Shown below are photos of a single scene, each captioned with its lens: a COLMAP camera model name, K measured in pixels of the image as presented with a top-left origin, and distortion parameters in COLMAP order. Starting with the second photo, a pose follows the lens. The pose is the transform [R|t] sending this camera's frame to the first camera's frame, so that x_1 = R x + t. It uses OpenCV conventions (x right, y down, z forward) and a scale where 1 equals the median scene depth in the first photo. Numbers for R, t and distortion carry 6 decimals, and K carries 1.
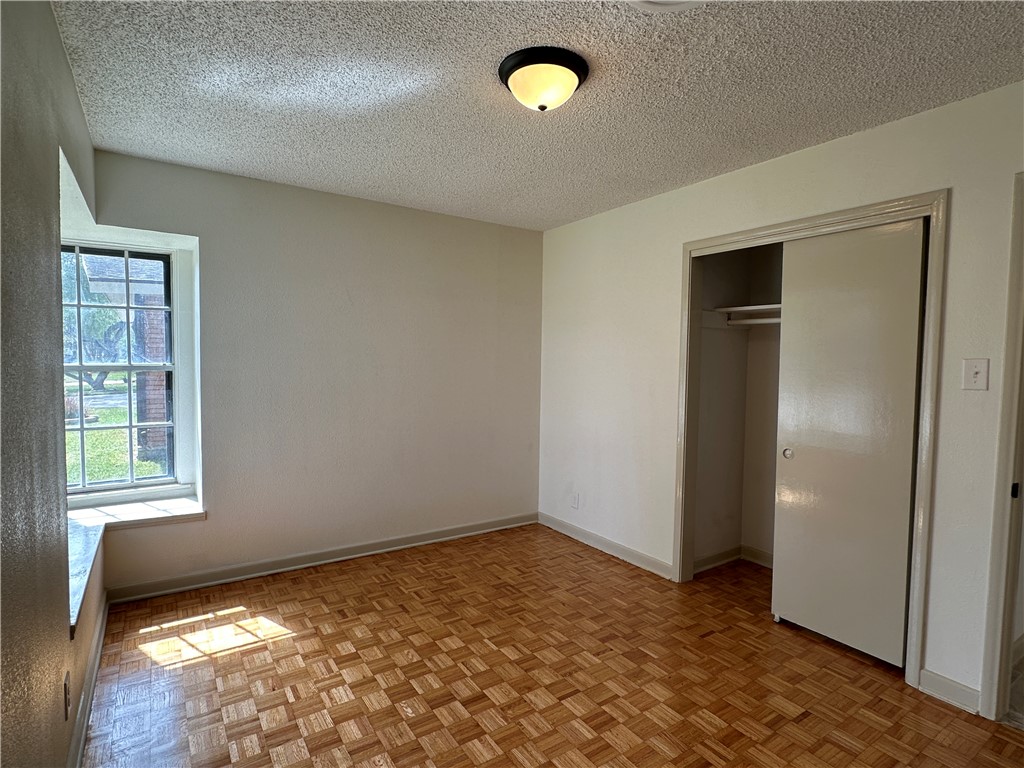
lens RADIAL K [[531.5, 0, 511.6], [0, 531.5, 386.7], [0, 0, 1]] dist [-0.000437, 0.000355]
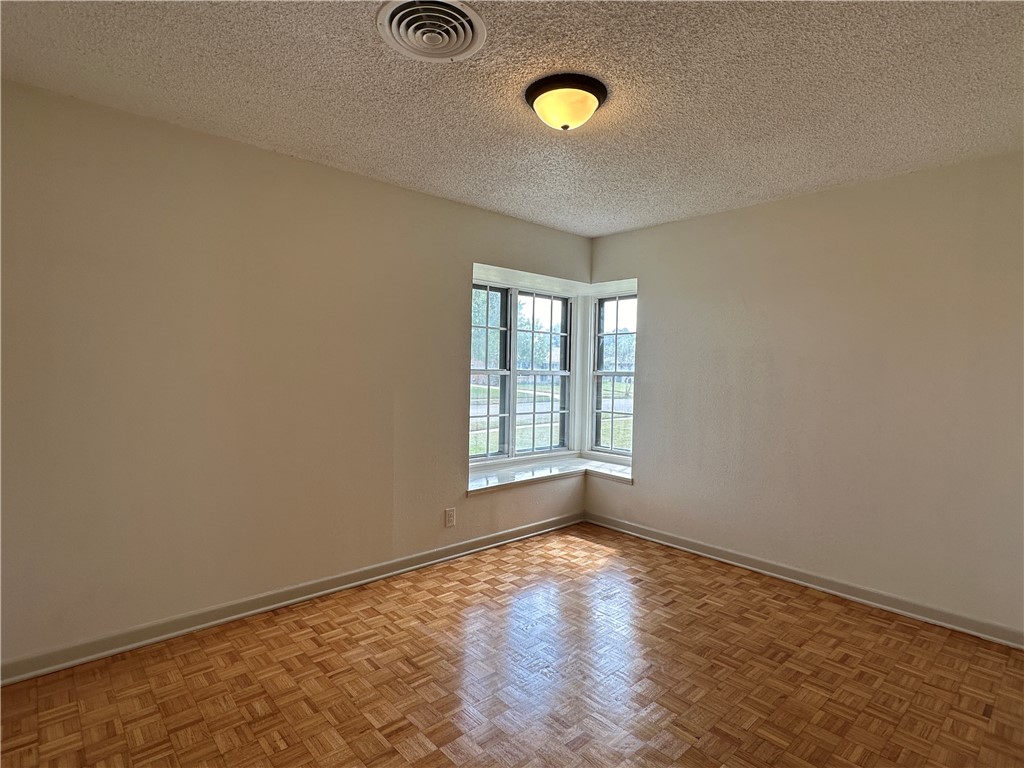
lens RADIAL K [[531.5, 0, 511.6], [0, 531.5, 386.7], [0, 0, 1]] dist [-0.000437, 0.000355]
pose [[0.149699, 0.022335, -0.988479, 0.671741], [-0.067810, 0.997623, 0.012272, 0.005839], [0.986404, 0.065191, 0.150857, 0.453713]]
